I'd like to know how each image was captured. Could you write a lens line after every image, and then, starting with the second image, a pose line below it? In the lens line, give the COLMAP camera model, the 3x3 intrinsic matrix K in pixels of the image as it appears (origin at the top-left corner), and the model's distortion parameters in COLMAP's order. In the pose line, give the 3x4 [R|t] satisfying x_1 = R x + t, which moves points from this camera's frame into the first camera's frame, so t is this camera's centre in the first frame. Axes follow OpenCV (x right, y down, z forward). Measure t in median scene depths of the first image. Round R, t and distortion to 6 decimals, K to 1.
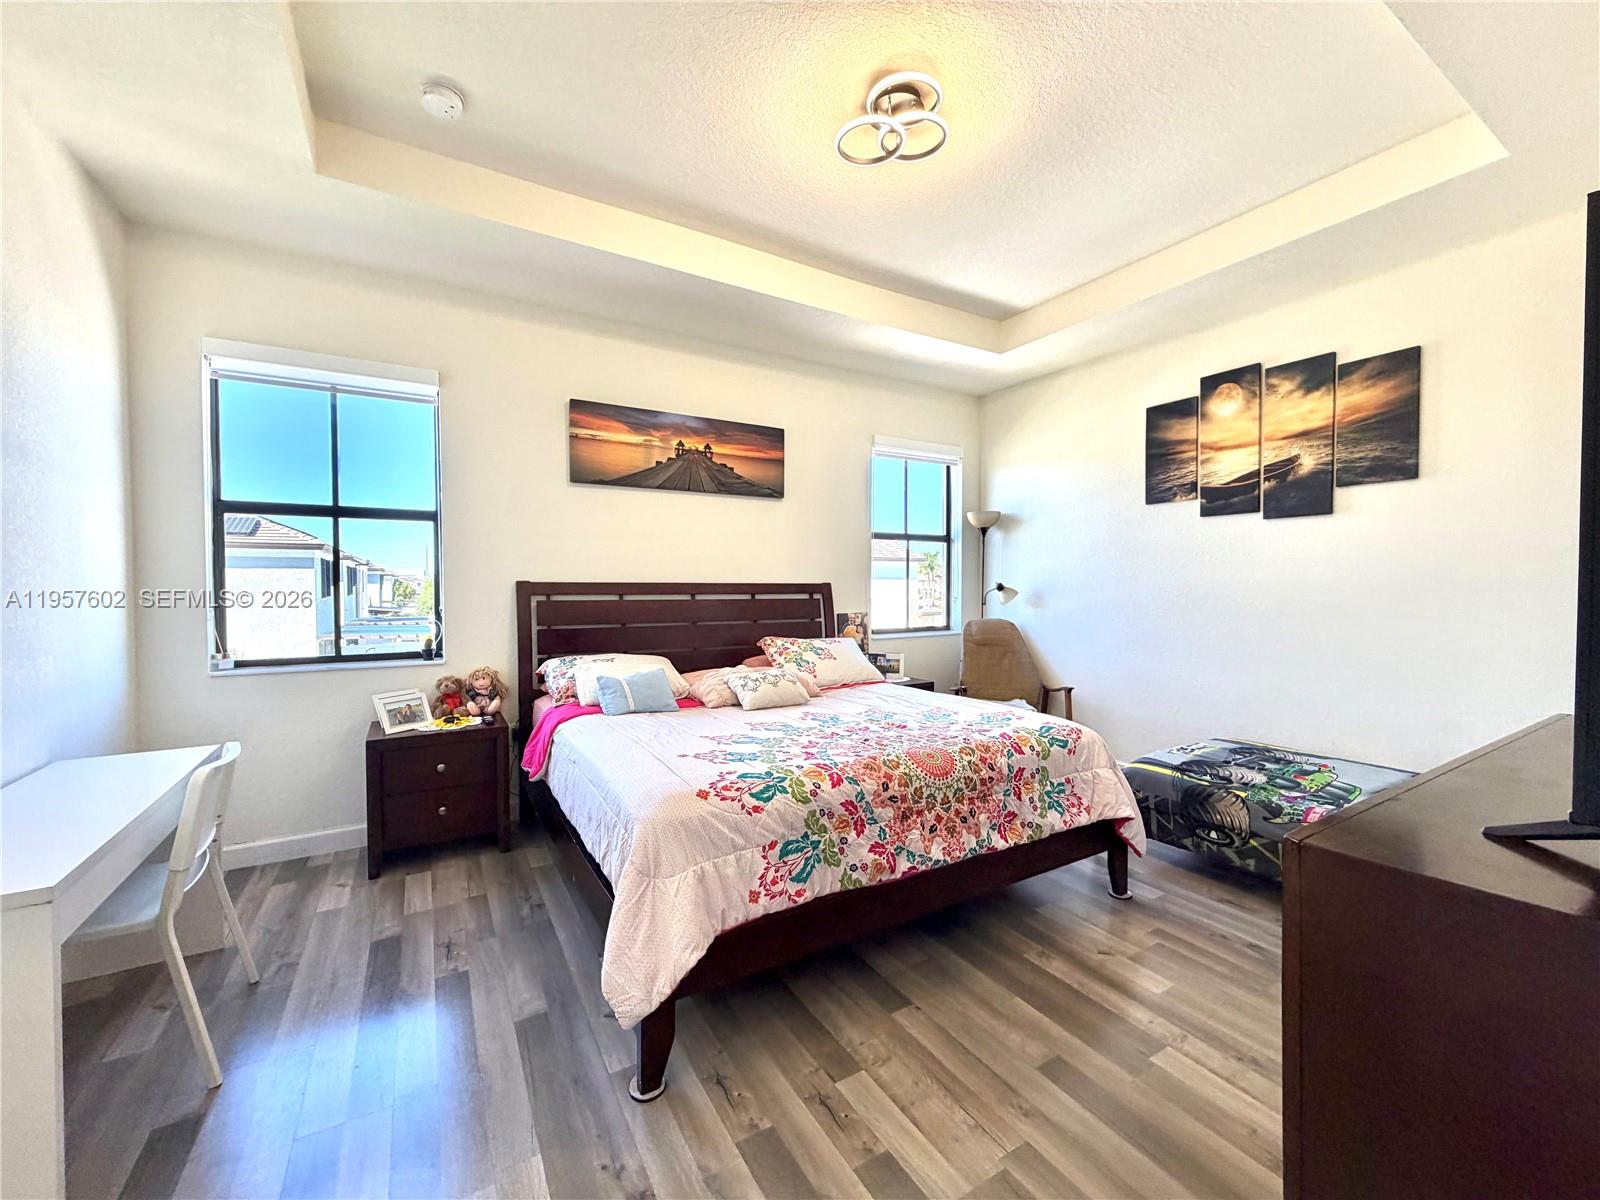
lens RADIAL K [[636.1, 0, 799.8], [0, 636.1, 597.3], [0, 0, 1]] dist [-0.001889, 0.000621]
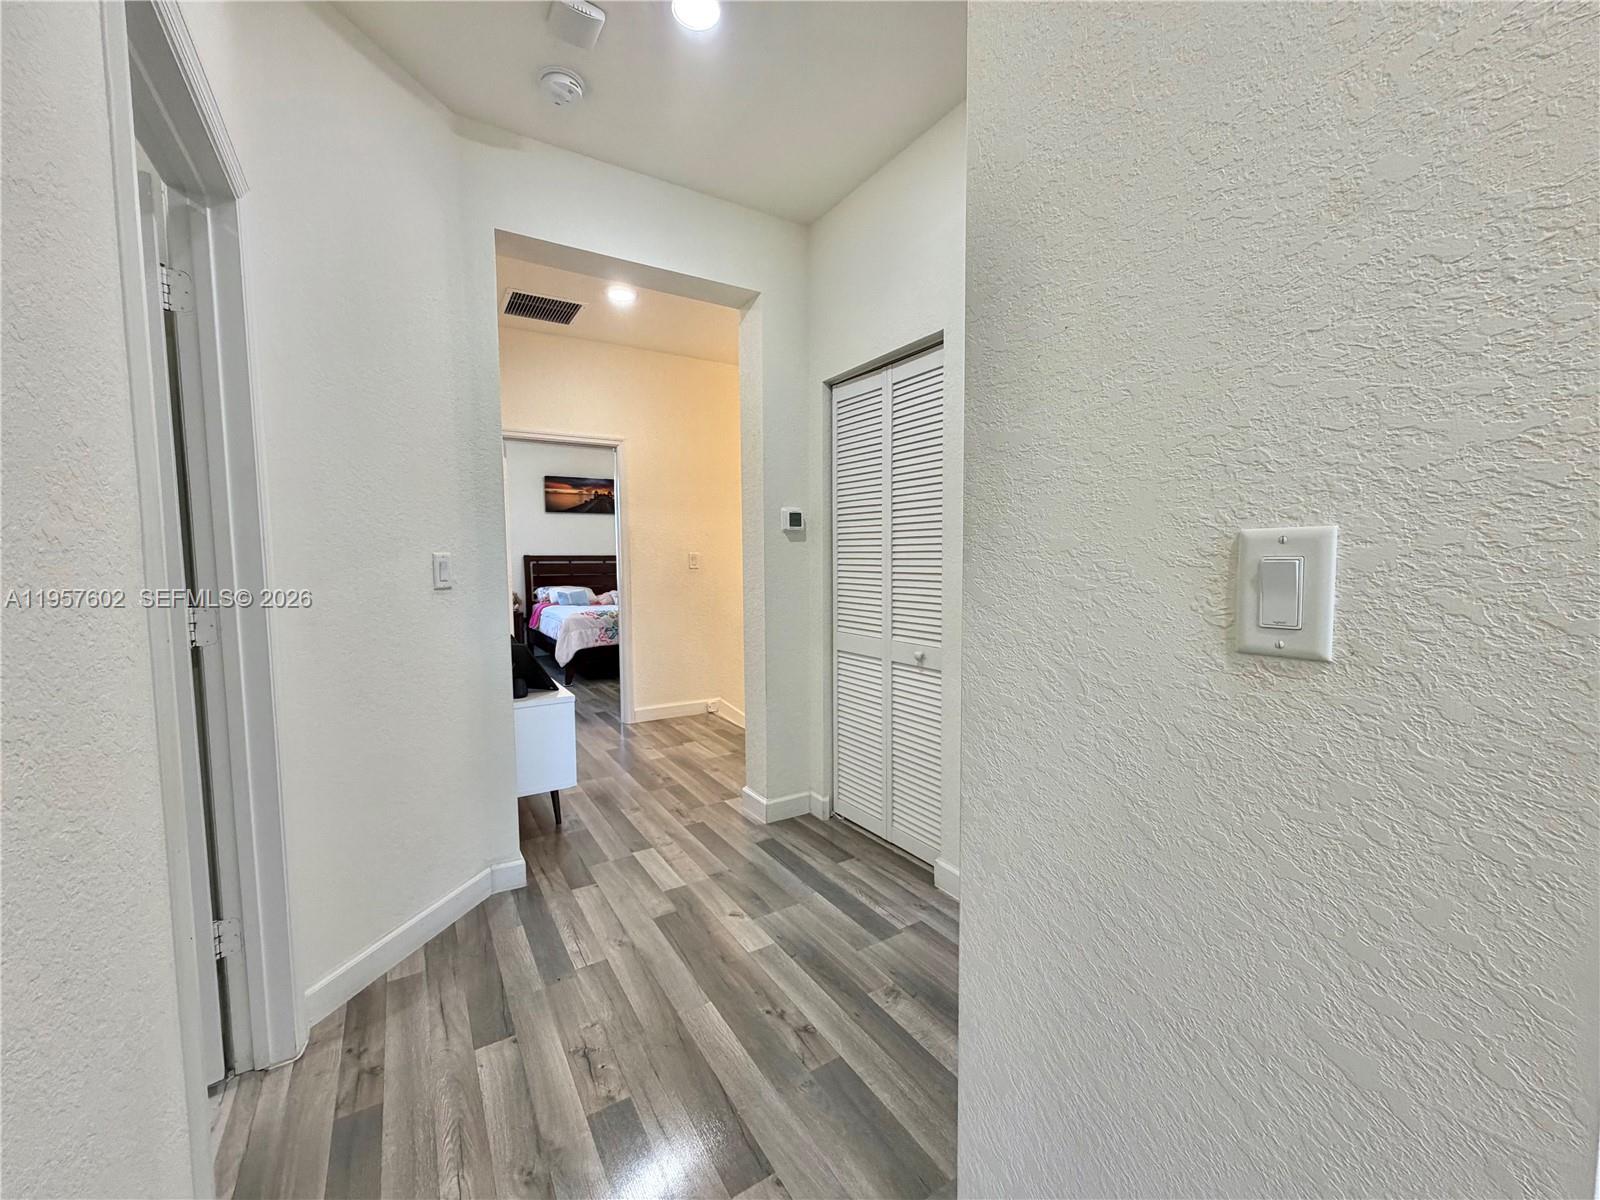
lens RADIAL K [[636.1, 0, 799.0], [0, 636.1, 598.6], [0, 0, 1]] dist [-0.001889, 0.000621]
pose [[0.999838, -0.006890, 0.016613, 0.522110], [0.006129, 0.998947, 0.045475, 0.033397], [-0.016909, -0.045366, 0.998827, -1.348046]]
